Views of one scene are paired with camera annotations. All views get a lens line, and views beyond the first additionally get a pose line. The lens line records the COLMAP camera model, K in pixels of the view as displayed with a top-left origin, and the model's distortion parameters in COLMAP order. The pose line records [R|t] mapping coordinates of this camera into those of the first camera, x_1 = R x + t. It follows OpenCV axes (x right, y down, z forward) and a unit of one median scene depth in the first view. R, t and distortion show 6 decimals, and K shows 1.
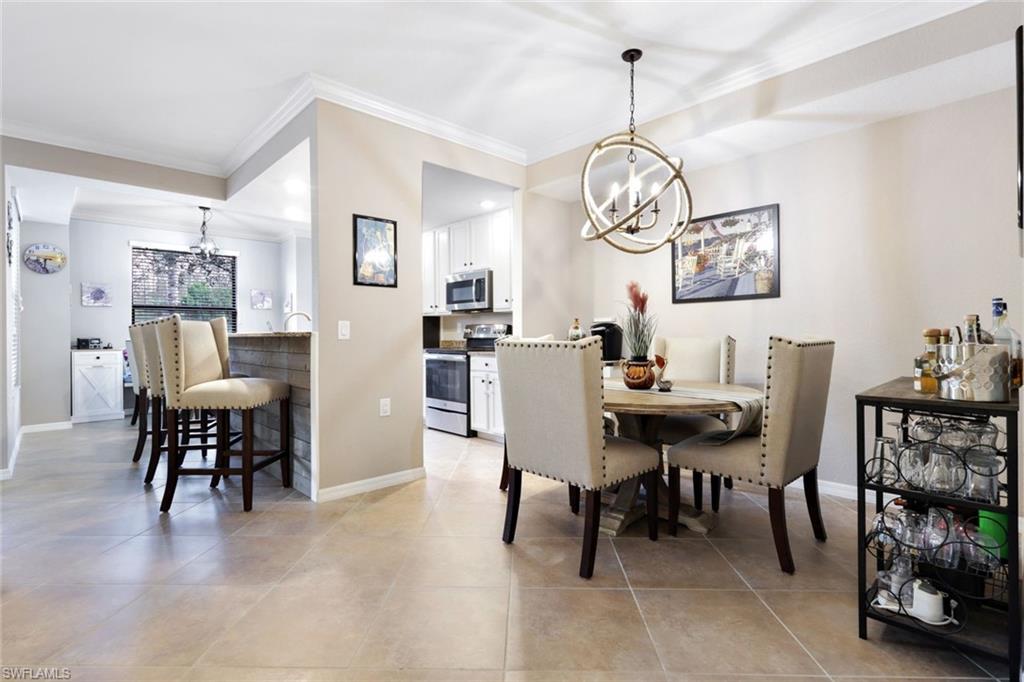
lens RADIAL K [[481.6, 0, 513.1], [0, 481.6, 332.8], [0, 0, 1]] dist [0.011042, -0.000389]
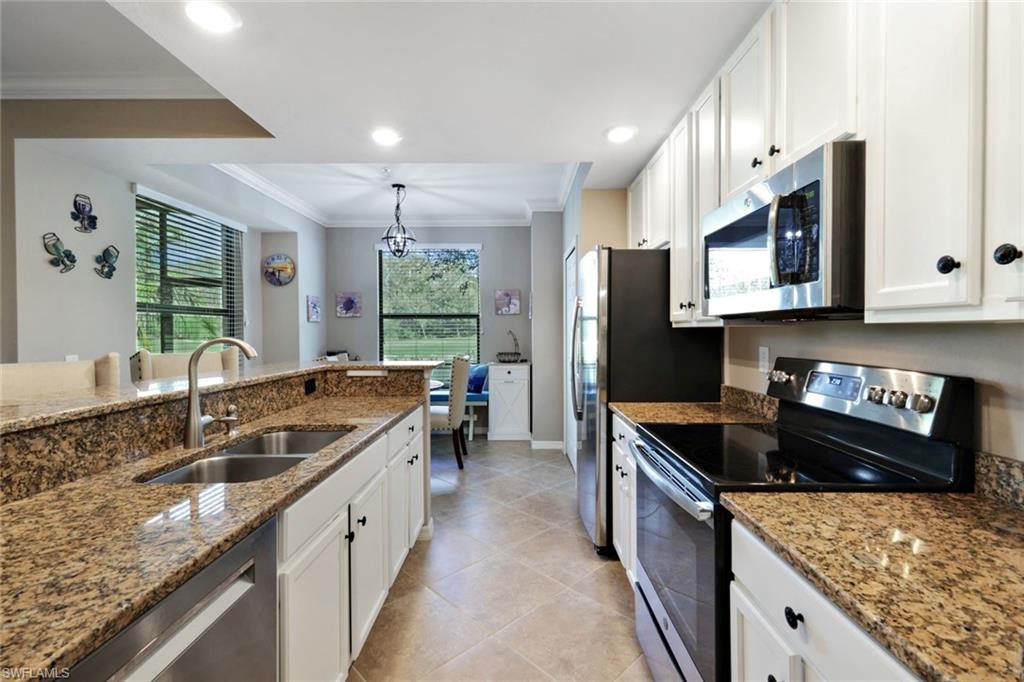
lens RADIAL K [[452.1, 0, 510.8], [0, 452.1, 333.5], [0, 0, 1]] dist [0.008229, -0.001185]
pose [[0.715678, 0.008793, -0.698375, -0.014278], [-0.000898, 0.999932, 0.011669, -0.051695], [0.698429, -0.007724, 0.715637, 0.920759]]
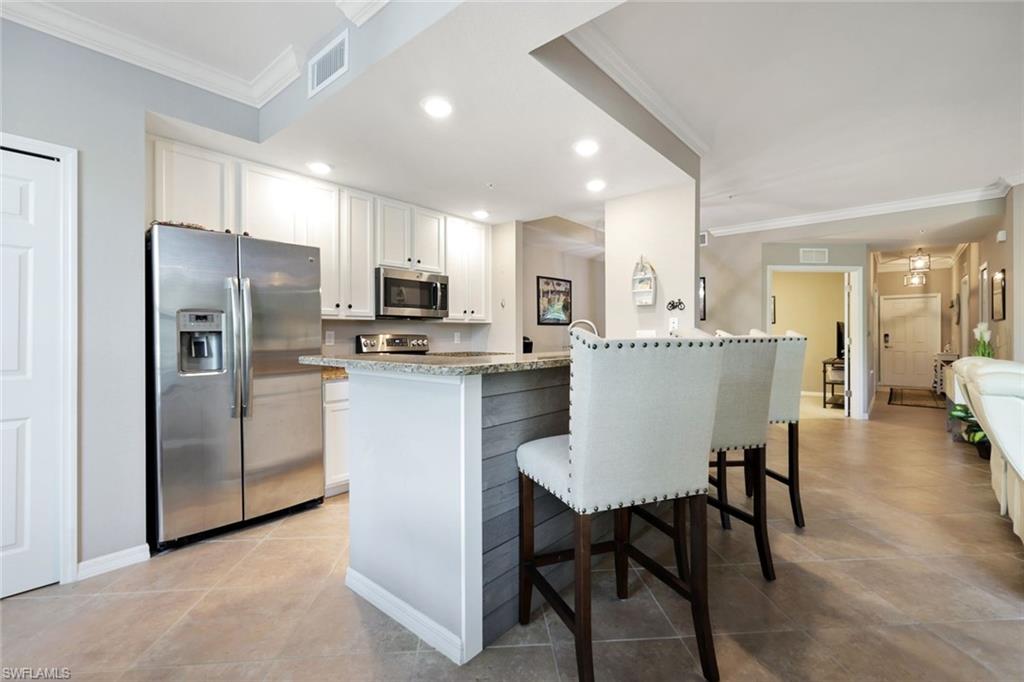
lens RADIAL K [[452.1, 0, 509.3], [0, 452.1, 331.8], [0, 0, 1]] dist [0.008229, -0.001185]
pose [[-0.098090, 0.012786, 0.995095, -1.131260], [0.000635, 0.999918, -0.012785, -0.016739], [-0.995177, -0.000622, -0.098090, 1.197852]]
